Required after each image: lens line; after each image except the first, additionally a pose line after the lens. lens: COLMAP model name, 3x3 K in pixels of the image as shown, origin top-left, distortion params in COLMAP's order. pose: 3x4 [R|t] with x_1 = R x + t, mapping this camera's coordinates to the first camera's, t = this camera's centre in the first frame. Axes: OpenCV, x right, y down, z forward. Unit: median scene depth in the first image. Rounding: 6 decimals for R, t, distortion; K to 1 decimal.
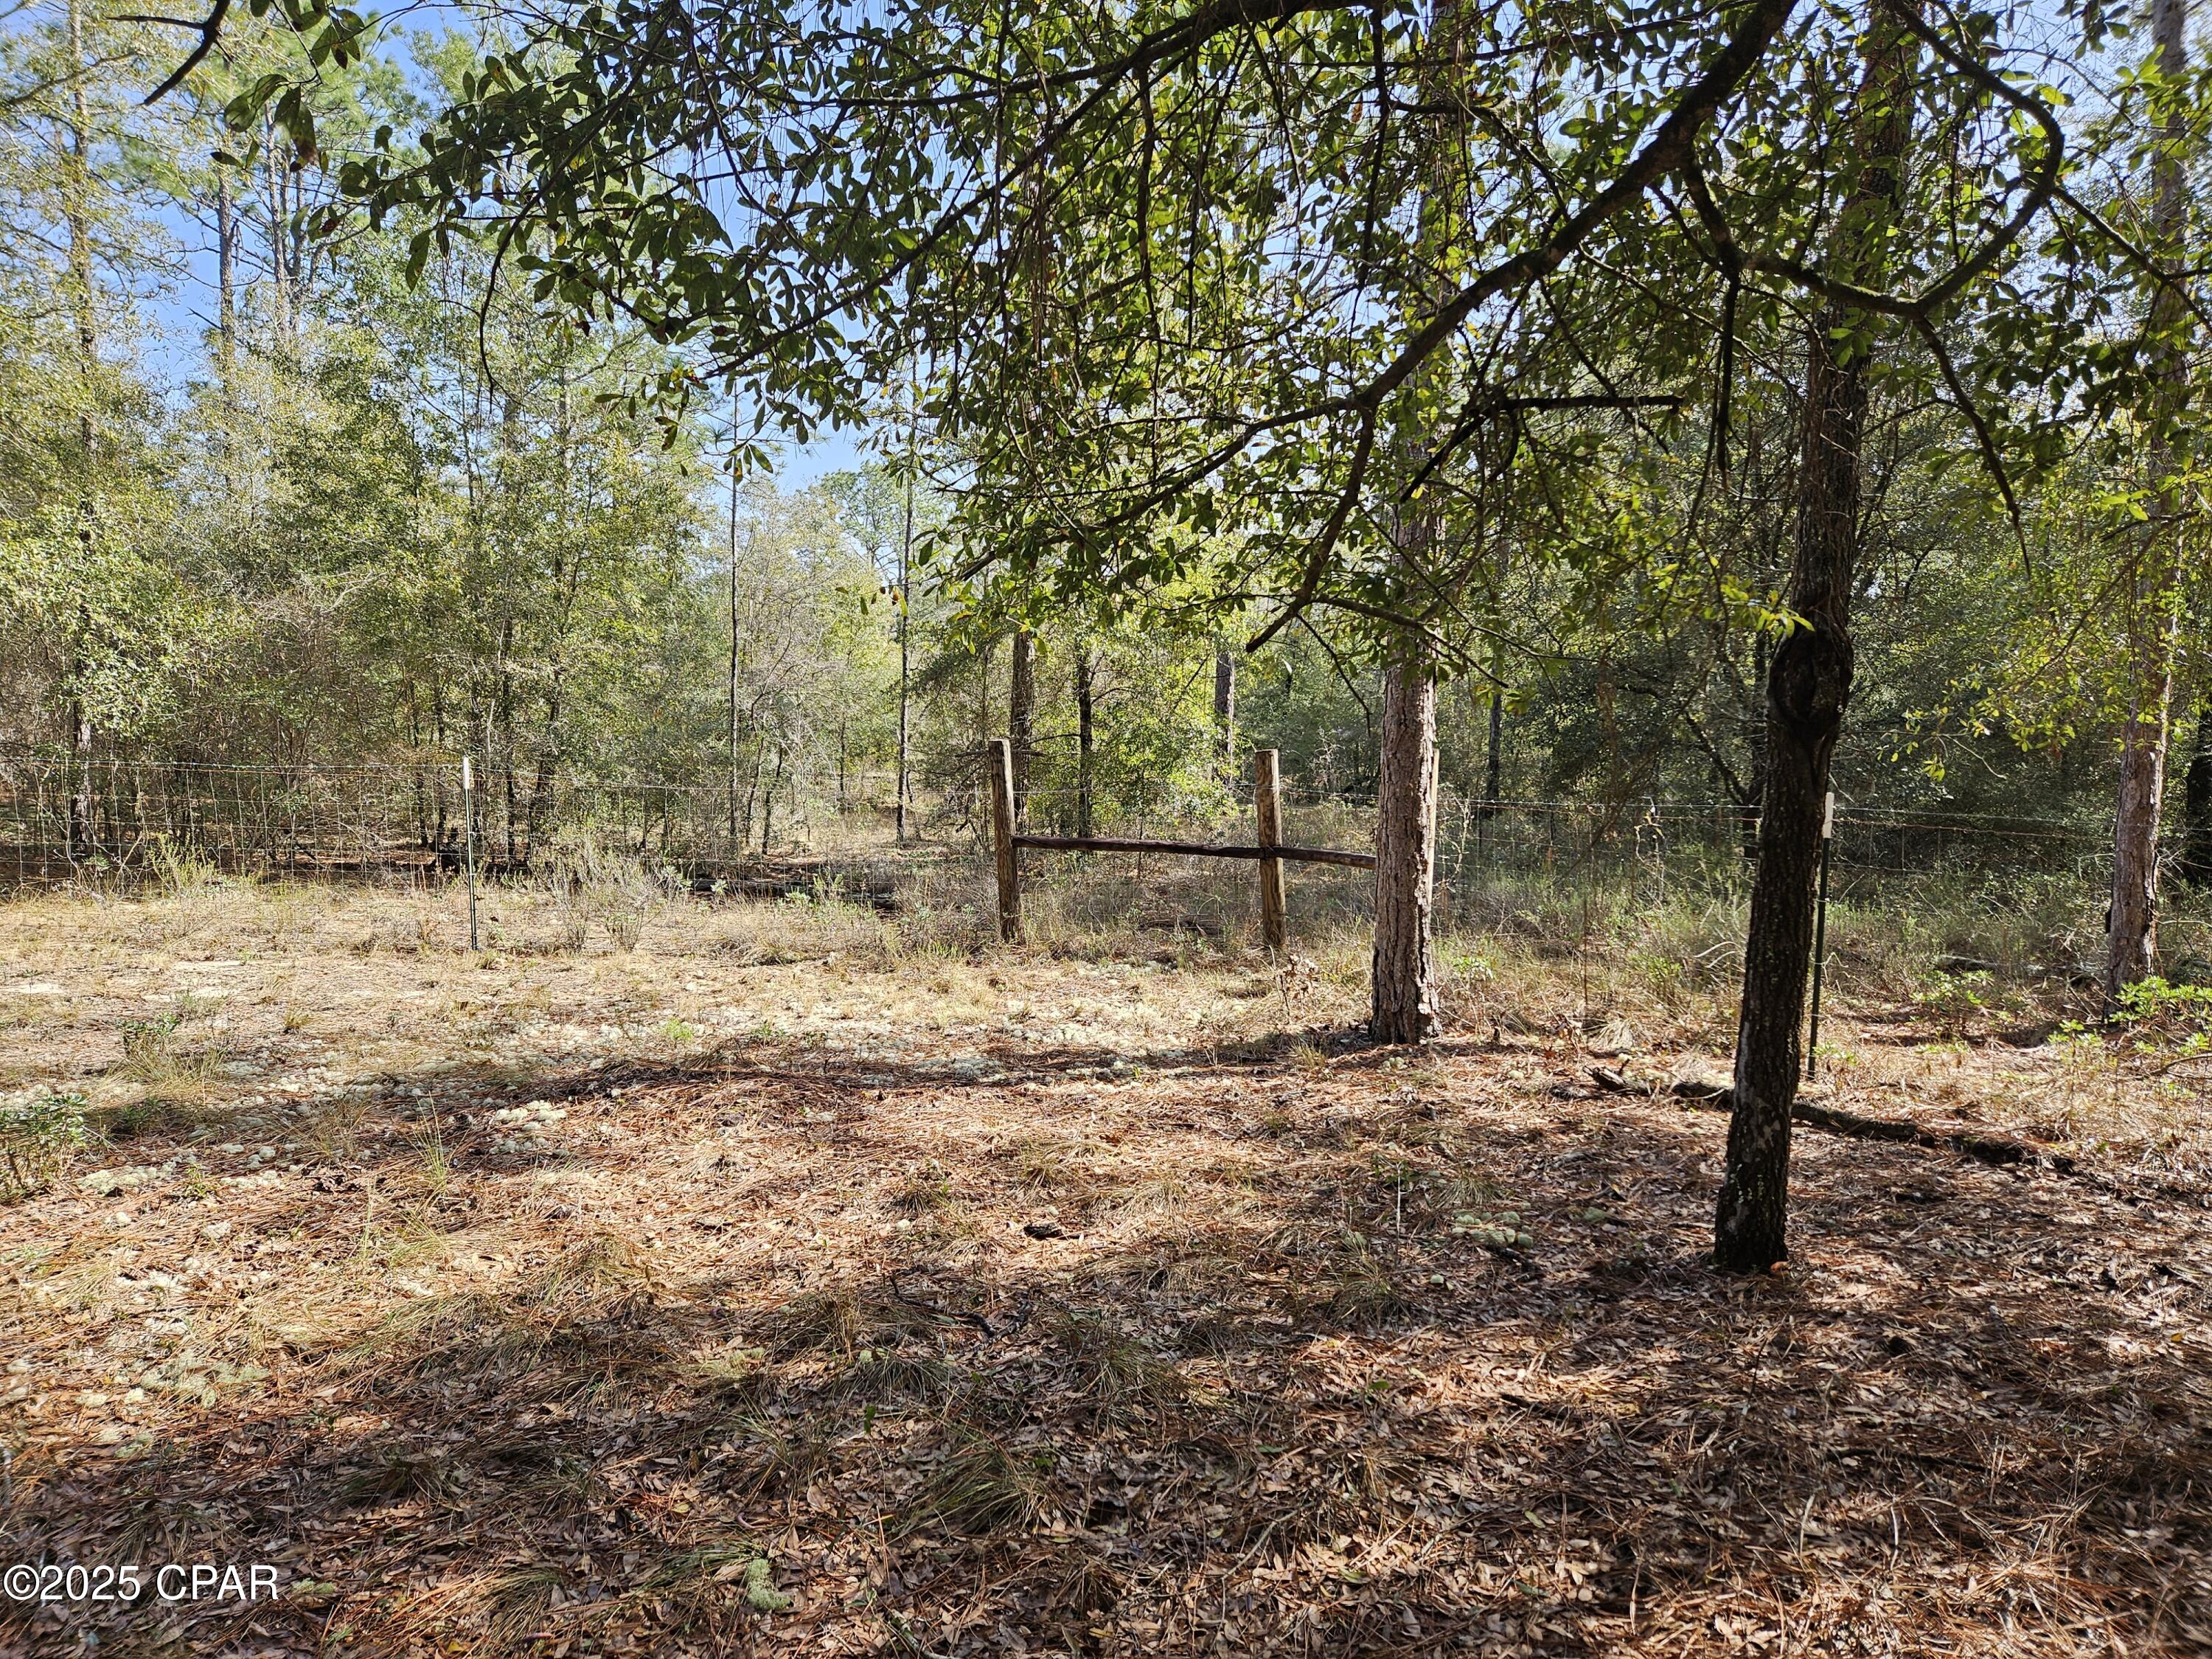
lens RADIAL K [[1444.9, 0, 1102.5], [0, 1444.9, 826.8], [0, 0, 1]] dist [0.065356, -0.055704]
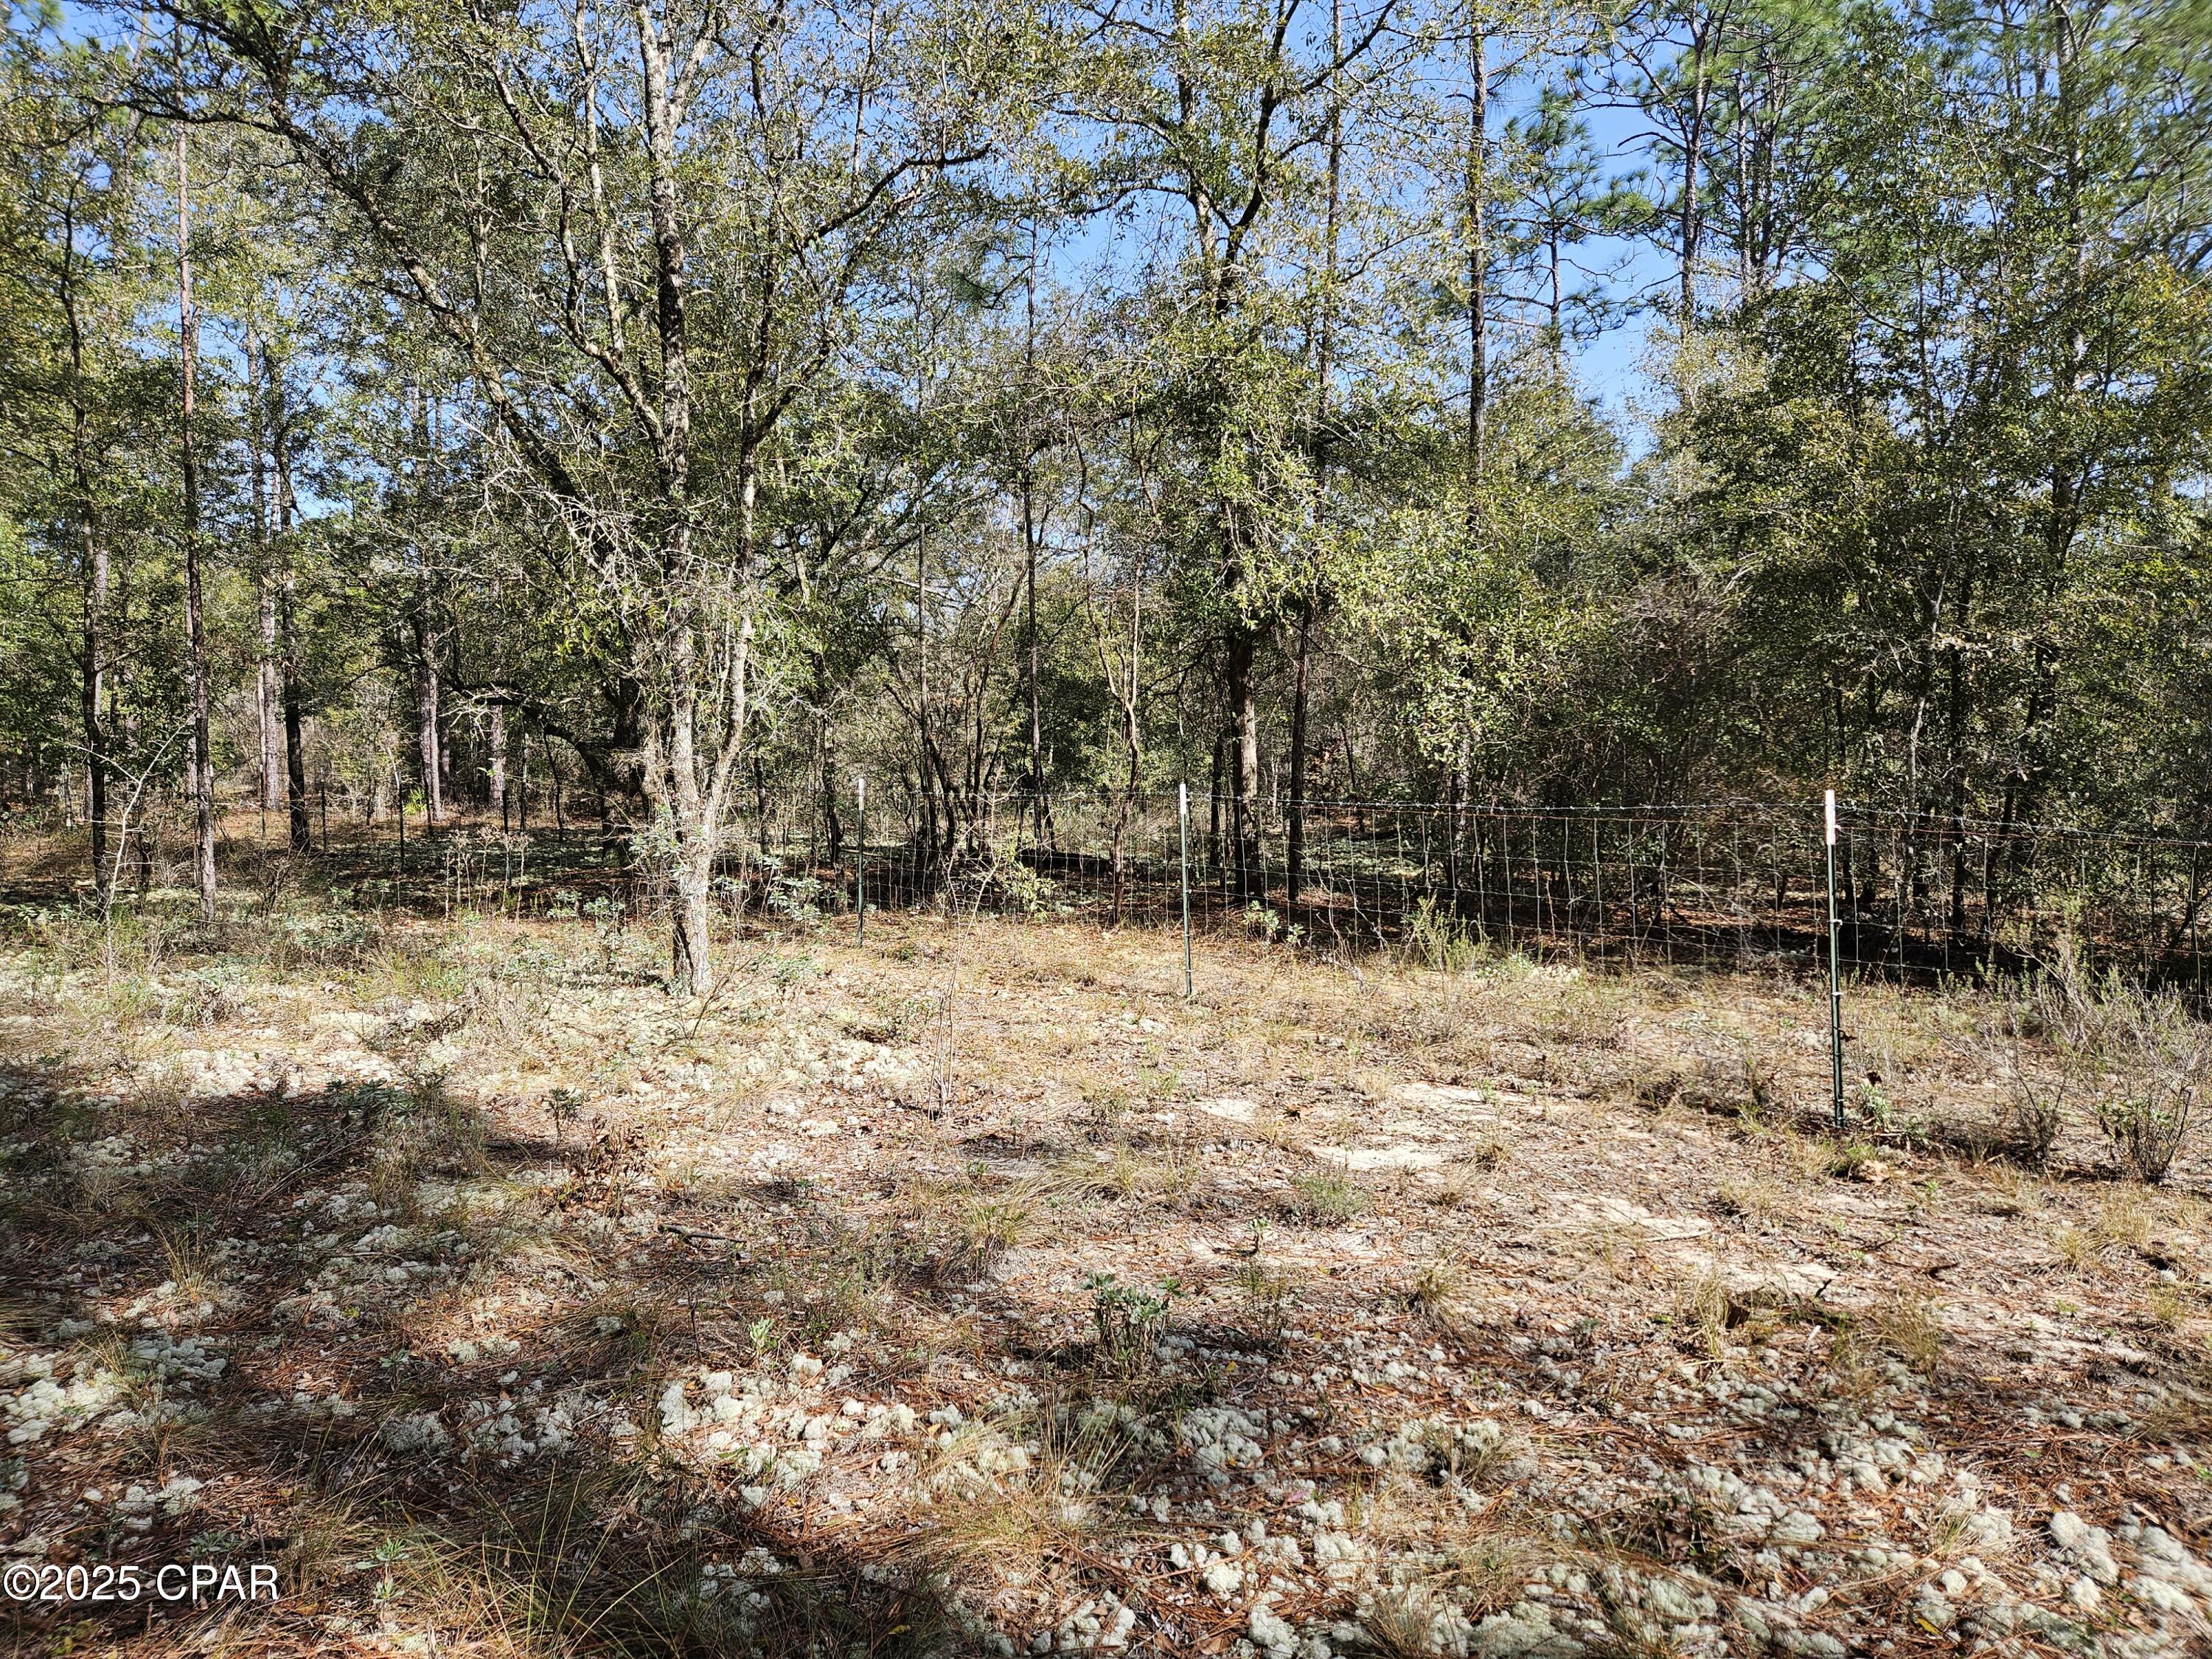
lens RADIAL K [[1444.9, 0, 1102.5], [0, 1444.9, 826.8], [0, 0, 1]] dist [0.065356, -0.055704]
pose [[0.585178, 0.008173, -0.810863, -0.094094], [-0.021013, 0.999766, -0.005087, -0.017804], [0.810632, 0.020016, 0.585213, 0.302682]]
